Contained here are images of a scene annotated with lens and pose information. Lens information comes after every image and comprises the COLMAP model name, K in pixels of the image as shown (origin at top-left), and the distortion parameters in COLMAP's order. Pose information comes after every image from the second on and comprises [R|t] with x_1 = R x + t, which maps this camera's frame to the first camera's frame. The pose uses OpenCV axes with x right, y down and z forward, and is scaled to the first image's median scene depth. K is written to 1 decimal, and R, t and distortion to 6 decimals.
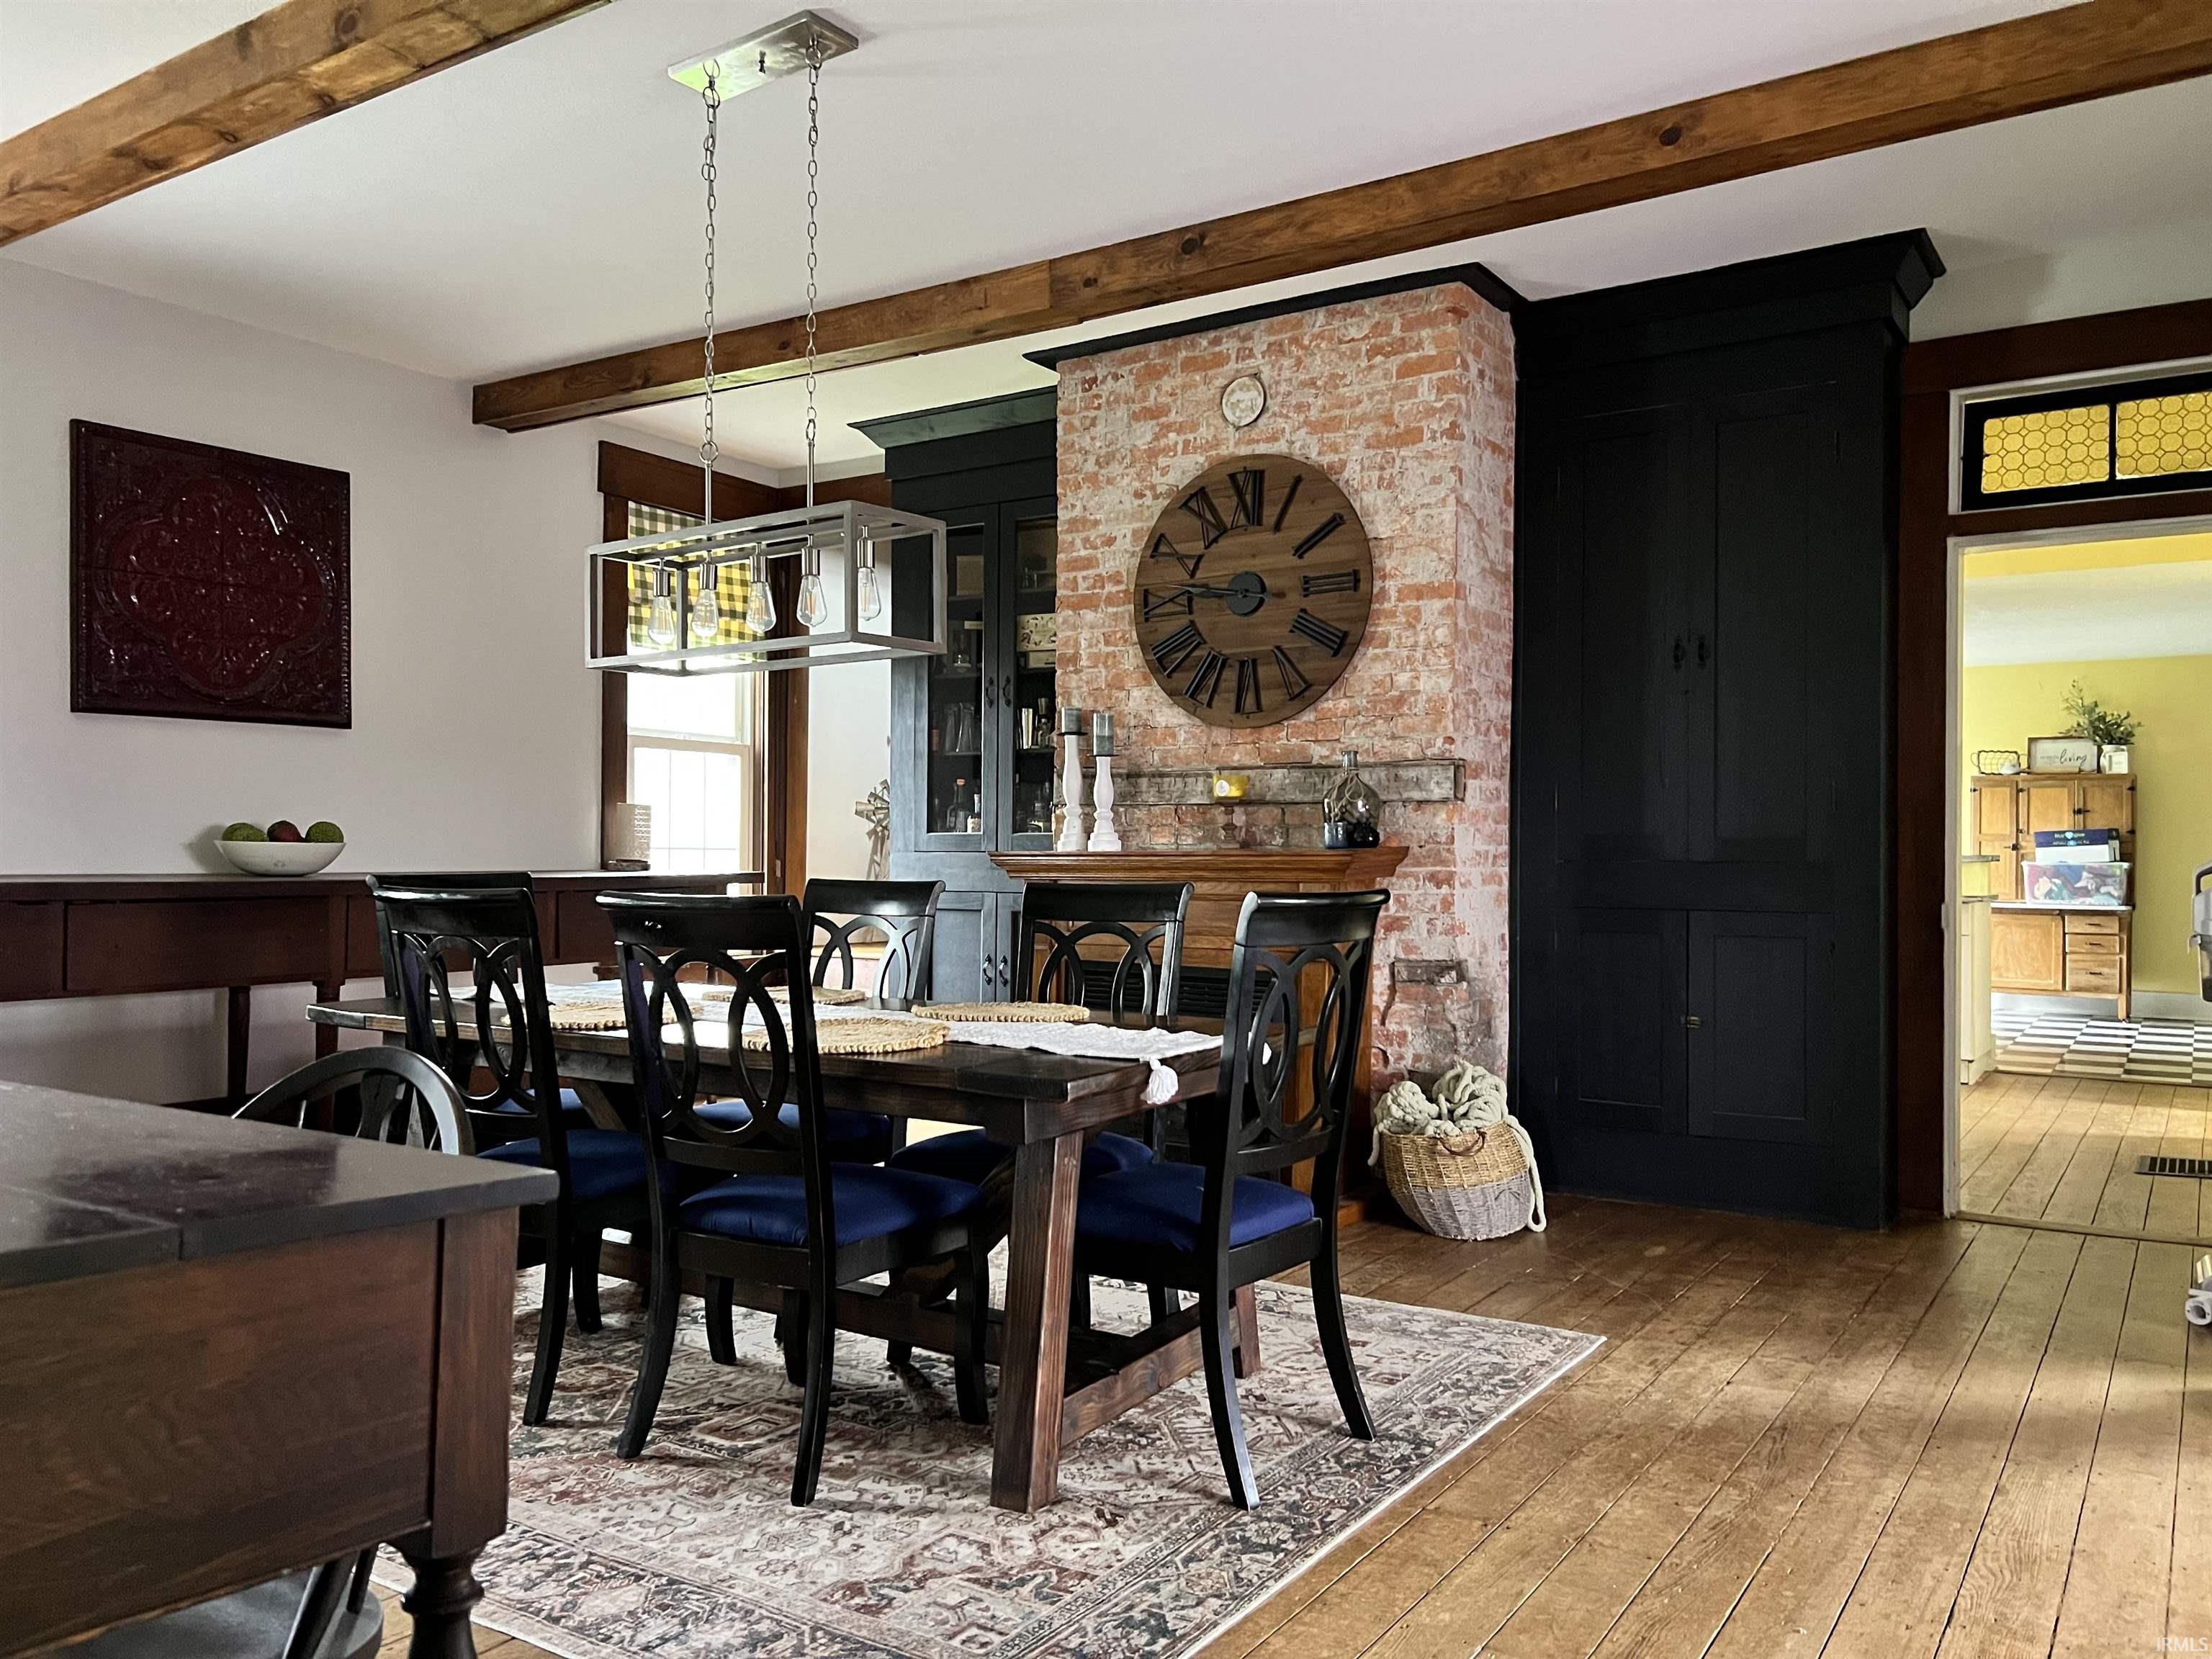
lens RADIAL K [[1673.8, 0, 1129.8], [0, 1673.8, 837.8], [0, 0, 1]] dist [0.102470, -0.111845]
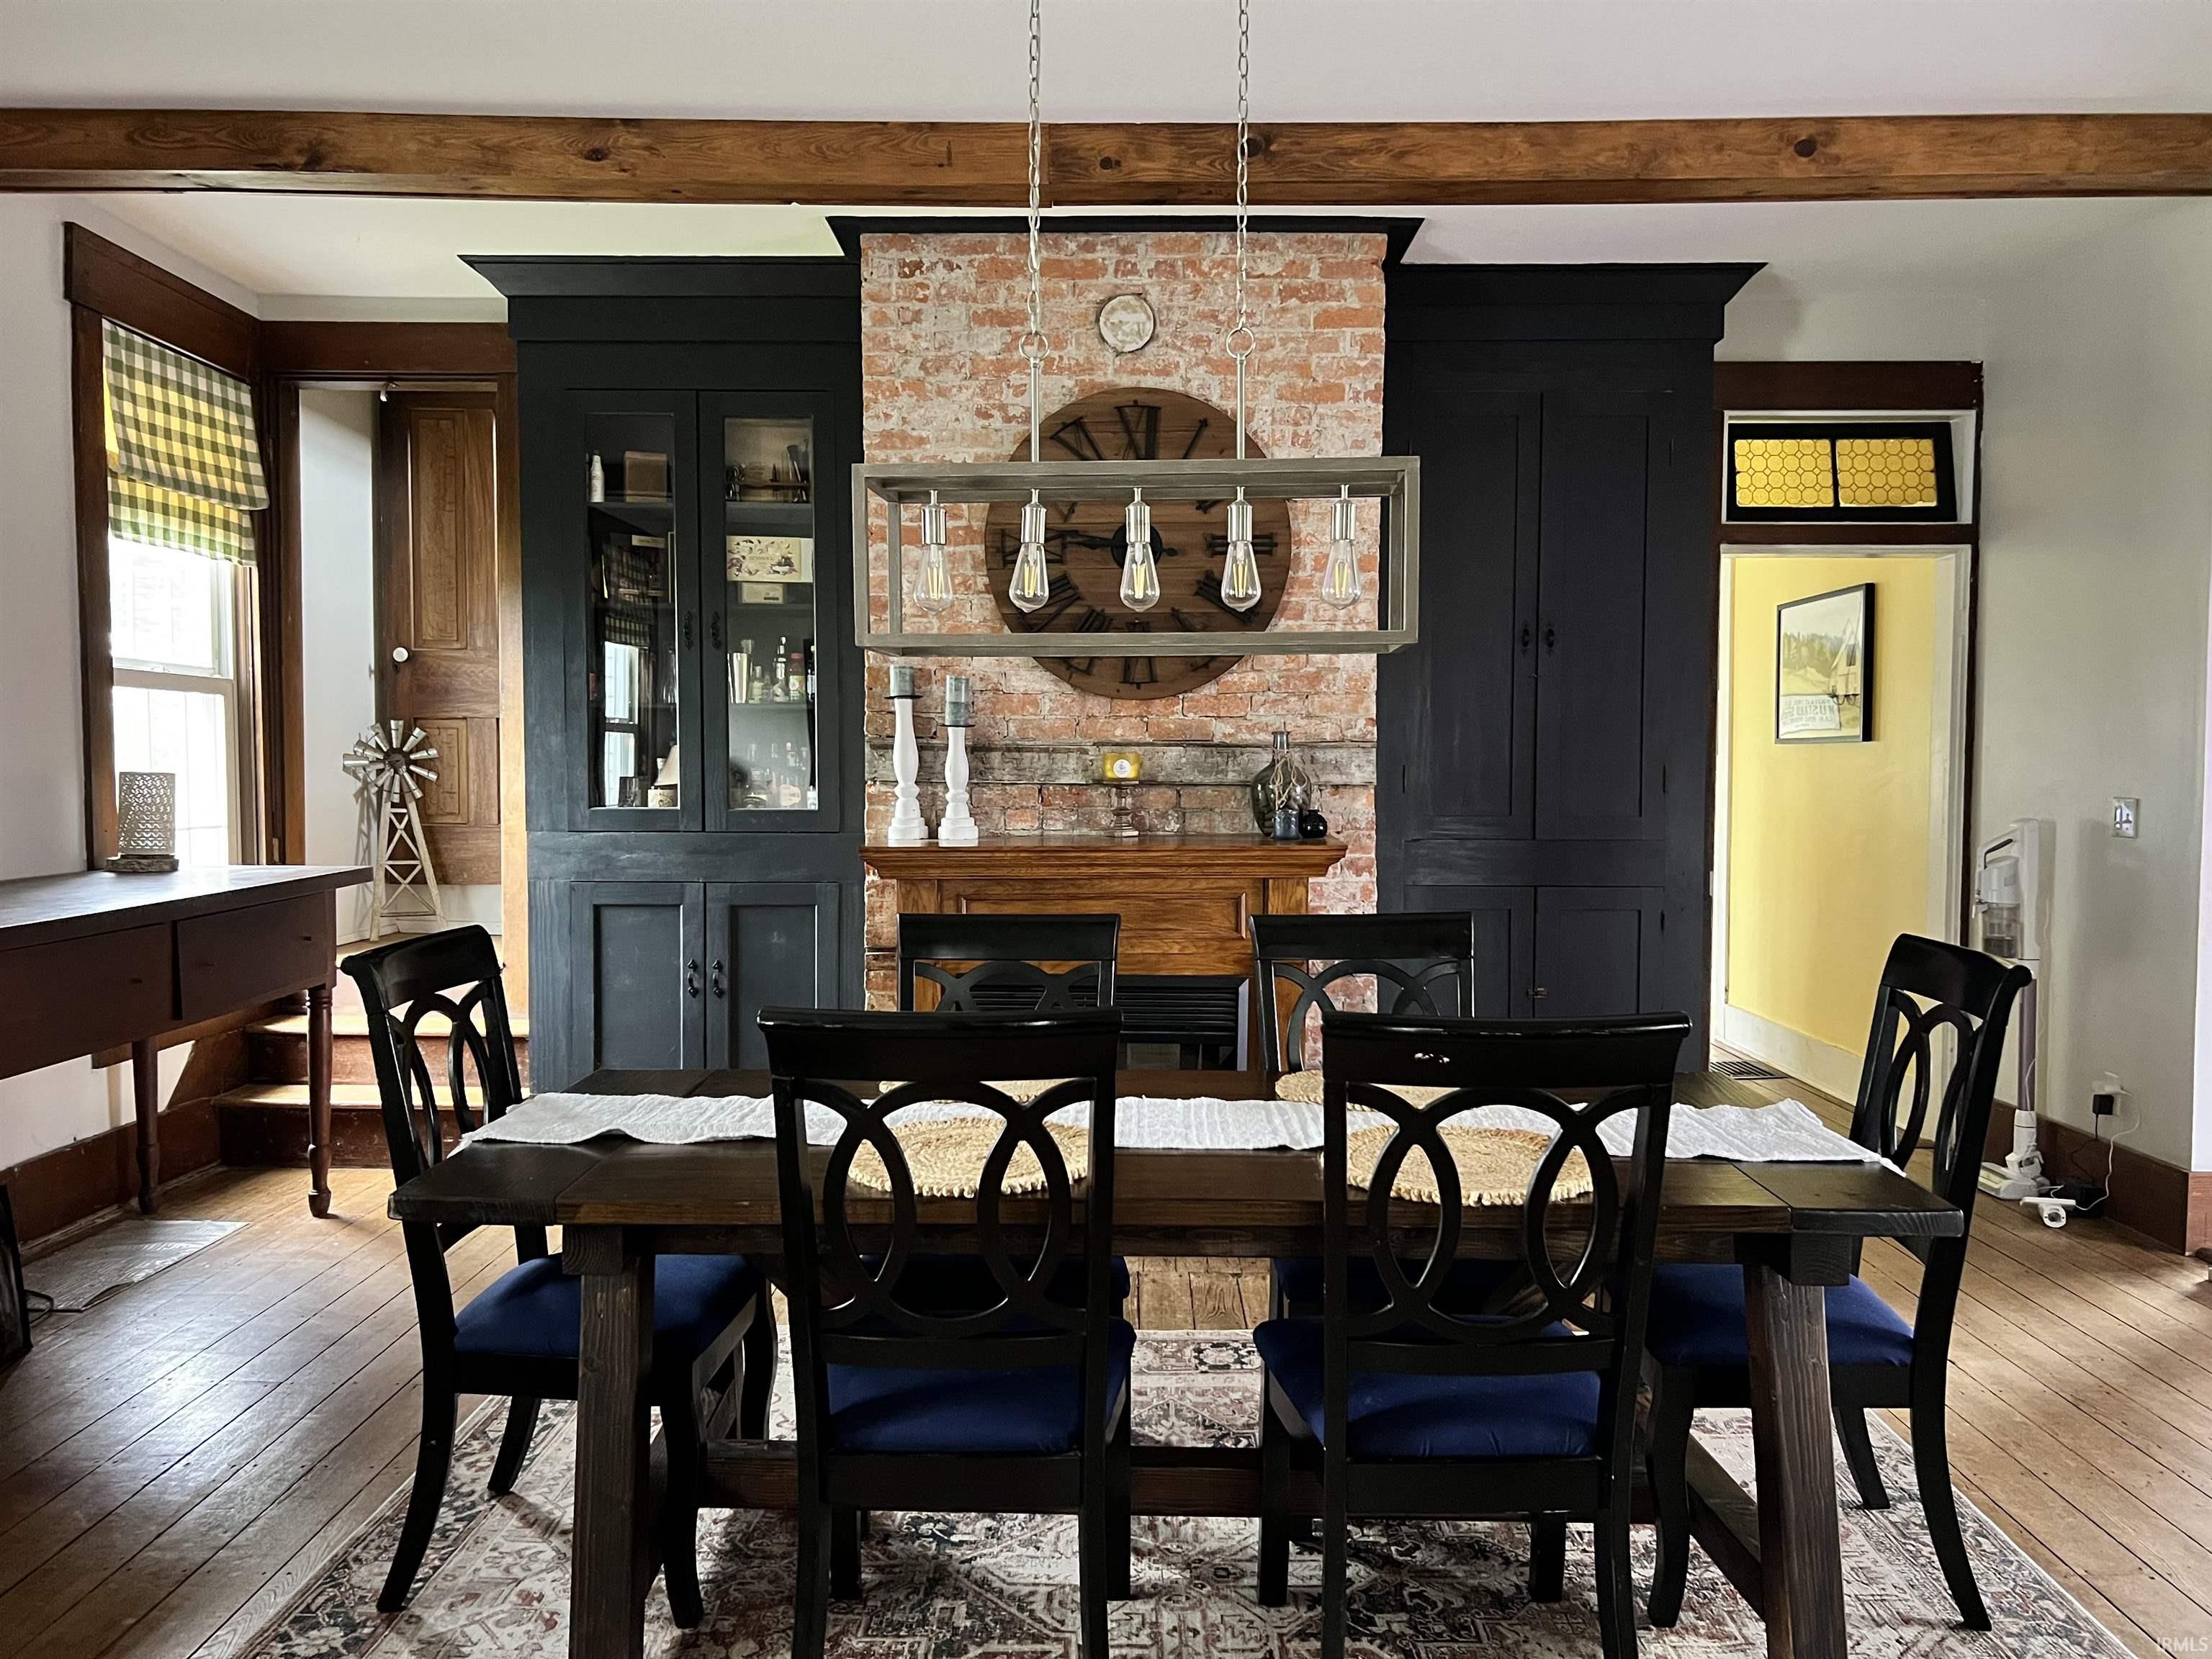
lens RADIAL K [[1673.8, 0, 1129.8], [0, 1673.8, 837.8], [0, 0, 1]] dist [0.102470, -0.111845]
pose [[0.836751, -0.027637, 0.546886, -0.423018], [-0.005462, 0.998255, 0.058804, -0.044736], [-0.547557, -0.052192, 0.835139, 0.257188]]
